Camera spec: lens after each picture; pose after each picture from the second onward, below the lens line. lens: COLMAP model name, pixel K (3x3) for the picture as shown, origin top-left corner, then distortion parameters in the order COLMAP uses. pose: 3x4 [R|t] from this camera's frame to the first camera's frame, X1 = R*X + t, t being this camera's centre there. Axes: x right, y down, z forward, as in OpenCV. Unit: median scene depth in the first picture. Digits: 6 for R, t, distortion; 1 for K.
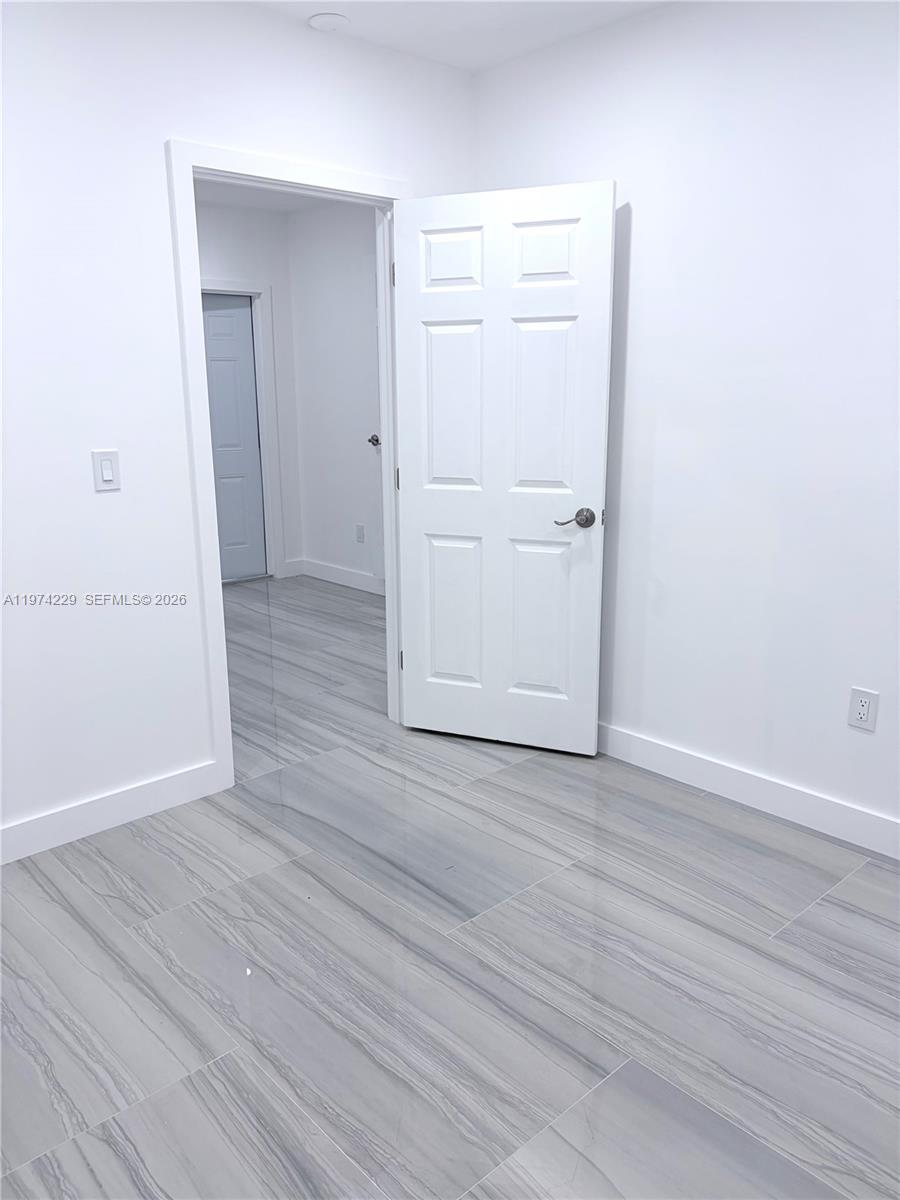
lens RADIAL K [[891.5, 0, 453.5], [0, 891.5, 628.4], [0, 0, 1]] dist [-0.010464, -0.007413]
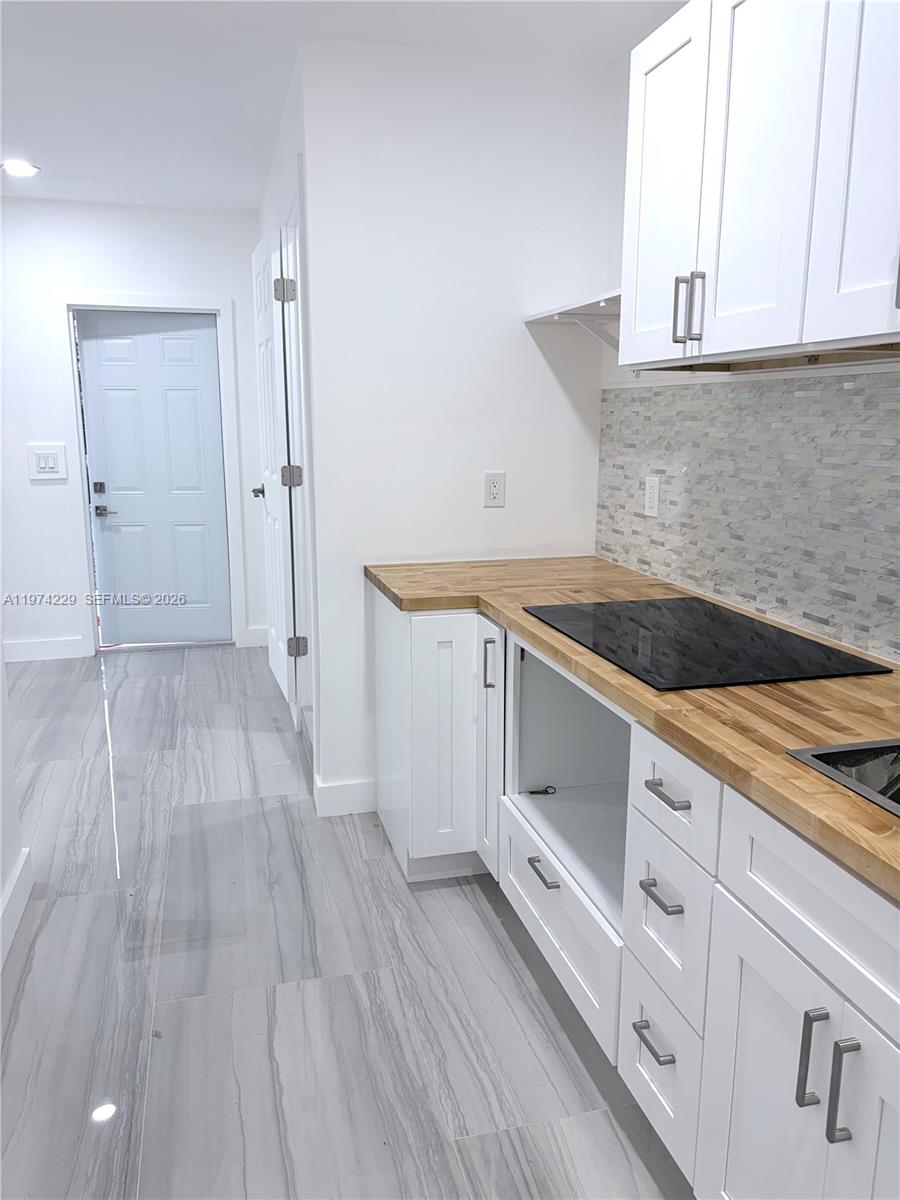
lens RADIAL K [[916.9, 0, 441.1], [0, 916.9, 599.9], [0, 0, 1]] dist [0.055511, -0.063572]
pose [[0.874949, 0.101776, -0.473398, 0.639569], [-0.133568, 0.990459, -0.033927, -0.166785], [0.465428, 0.092915, 0.880195, 0.567435]]
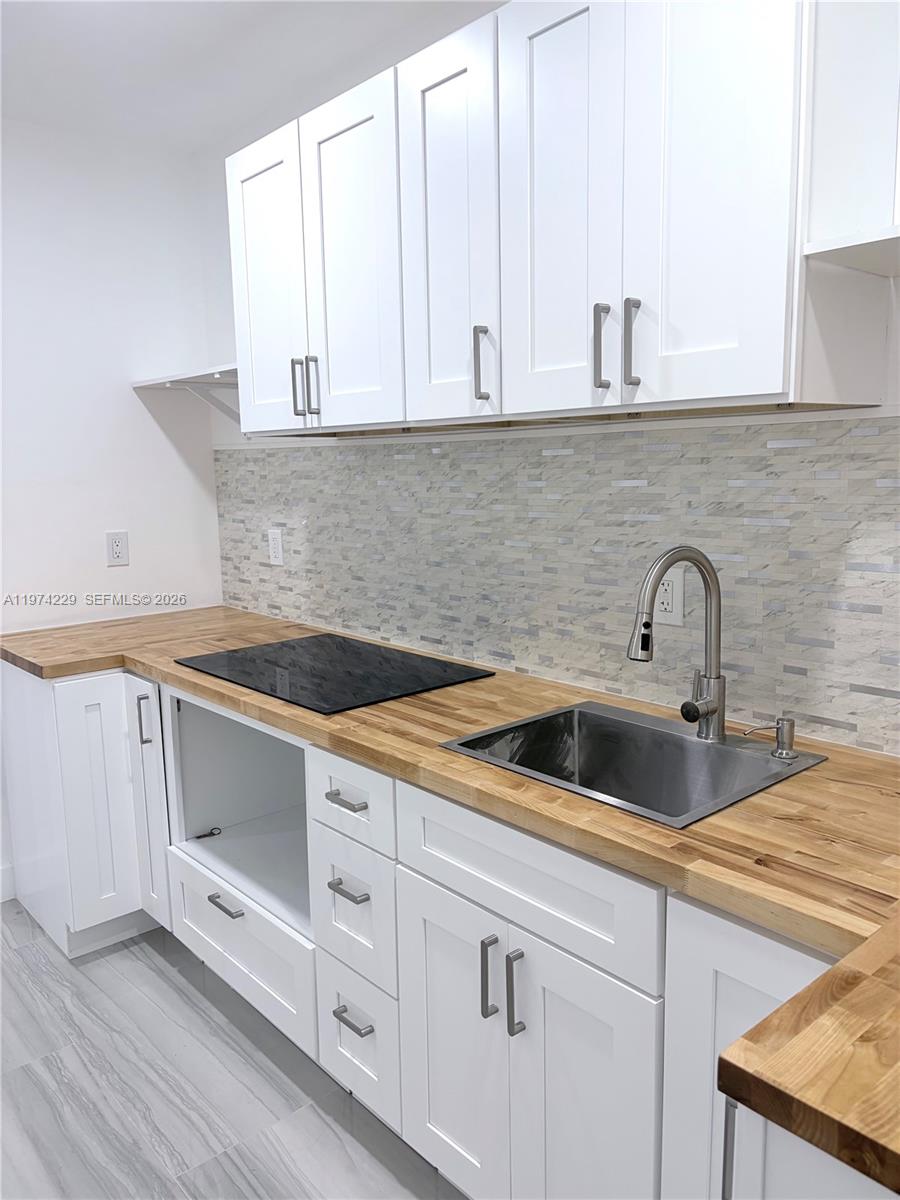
lens RADIAL K [[909.5, 0, 450.0], [0, 909.5, 600.0], [0, 0, 1]] dist [0.094452, -0.130765]
pose [[0.998928, -0.009724, -0.045248, 0.618915], [0.004559, 0.993599, -0.112873, -0.158433], [0.046056, 0.112546, 0.992579, 0.498970]]
